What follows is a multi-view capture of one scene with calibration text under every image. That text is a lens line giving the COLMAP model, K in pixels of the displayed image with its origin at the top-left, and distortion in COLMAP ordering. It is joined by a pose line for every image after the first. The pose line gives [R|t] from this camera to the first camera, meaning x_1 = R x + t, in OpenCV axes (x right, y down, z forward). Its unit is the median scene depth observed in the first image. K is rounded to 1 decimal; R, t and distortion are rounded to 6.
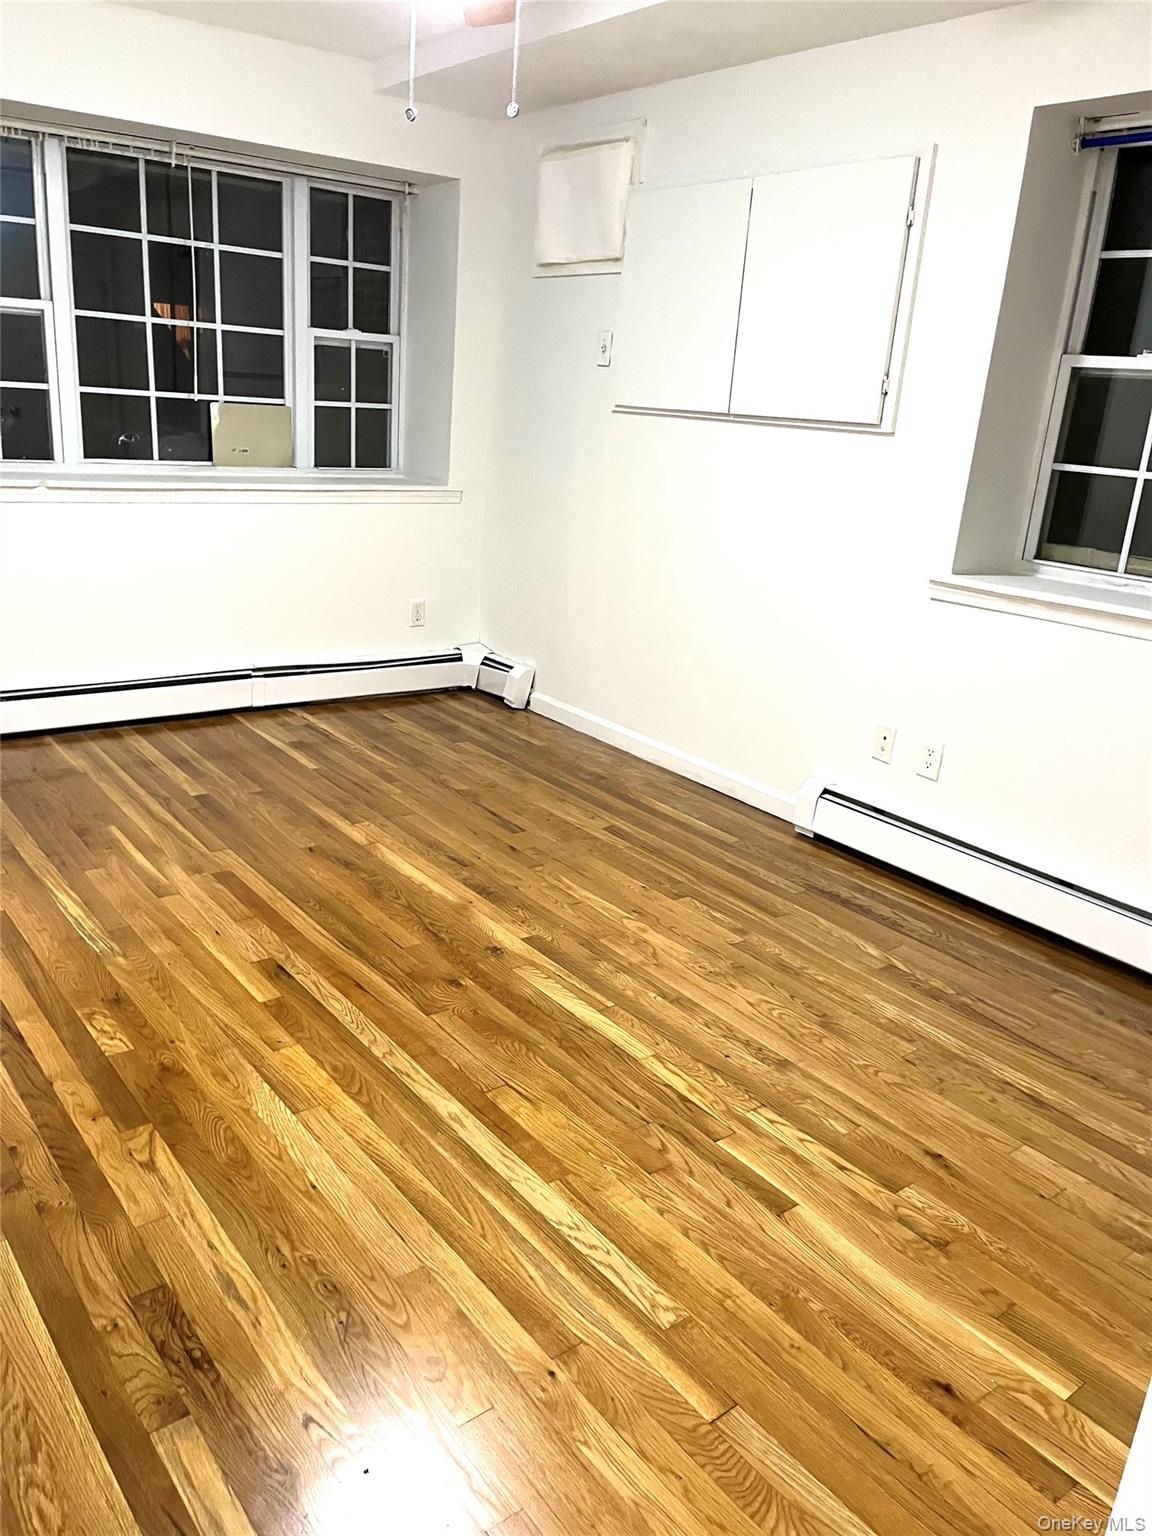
lens RADIAL K [[1164.8, 0, 571.3], [0, 1164.8, 764.2], [0, 0, 1]] dist [0.011272, -0.015227]
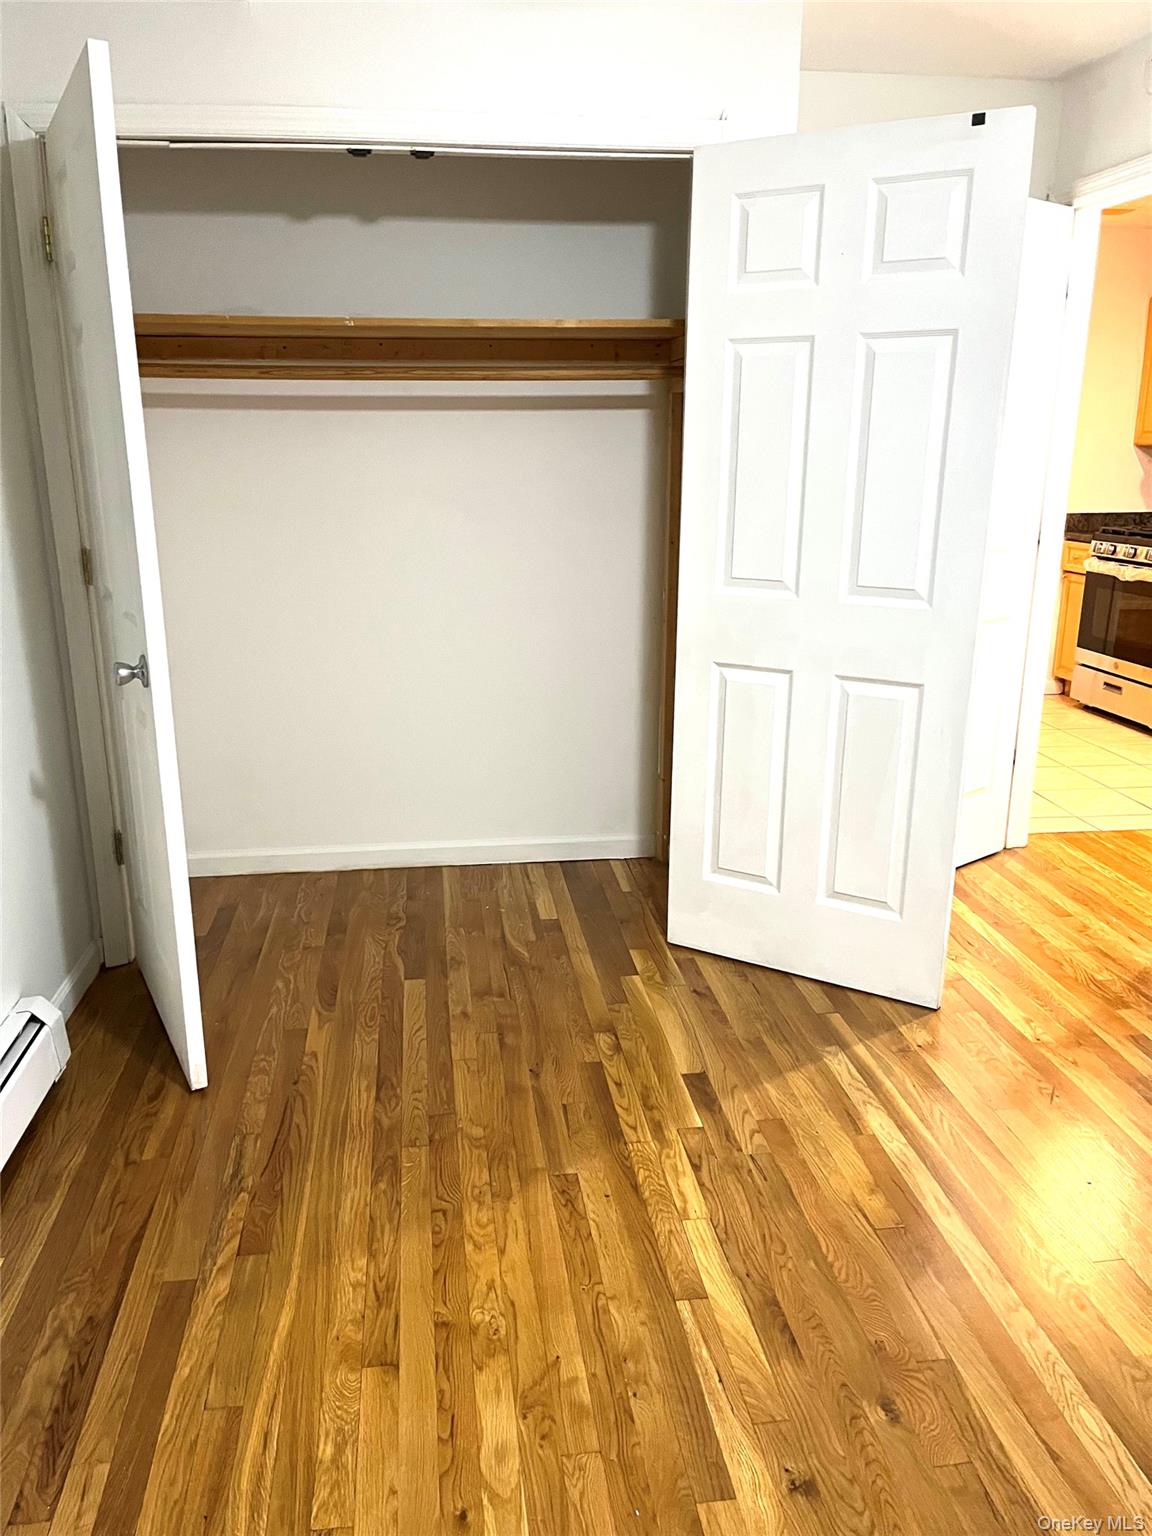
lens RADIAL K [[1164.8, 0, 573.9], [0, 1164.8, 769.9], [0, 0, 1]] dist [0.011272, -0.015227]
pose [[-0.861515, -0.195384, 0.468633, -0.203030], [0.106418, 0.833005, 0.542934, -0.520094], [-0.496454, 0.517617, -0.696854, 1.527139]]
